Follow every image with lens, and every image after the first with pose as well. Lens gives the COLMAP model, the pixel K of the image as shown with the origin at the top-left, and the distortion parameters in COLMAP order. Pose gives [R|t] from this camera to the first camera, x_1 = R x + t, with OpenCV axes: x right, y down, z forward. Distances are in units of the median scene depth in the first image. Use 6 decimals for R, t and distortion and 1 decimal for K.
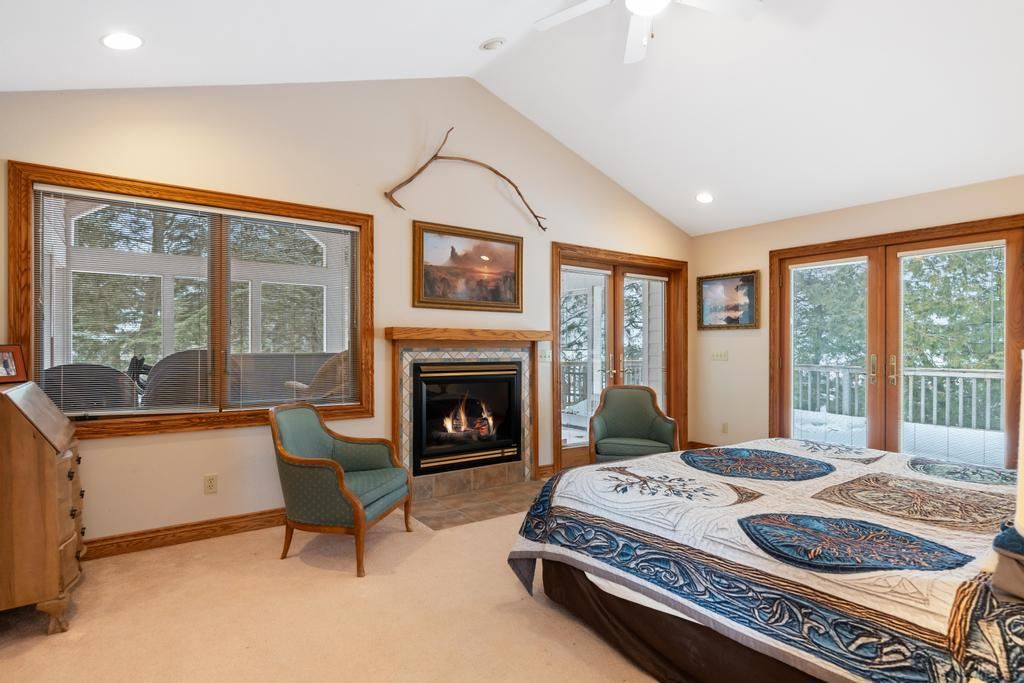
lens RADIAL K [[542.3, 0, 510.9], [0, 542.3, 352.7], [0, 0, 1]] dist [-0.013508, -0.000486]
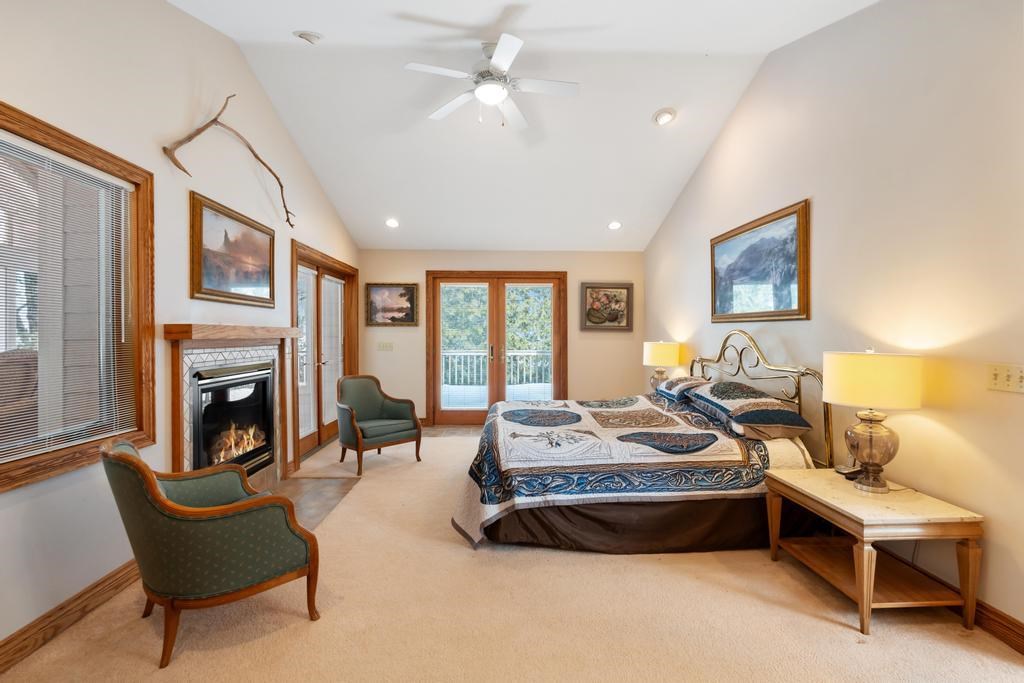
lens RADIAL K [[463.5, 0, 514.6], [0, 463.5, 333.5], [0, 0, 1]] dist [-0.007883, 0.001256]
pose [[0.524777, -0.000589, 0.851239, -0.505385], [0.007052, 0.999968, -0.003656, -0.025942], [-0.851210, 0.007922, 0.524765, 0.230135]]
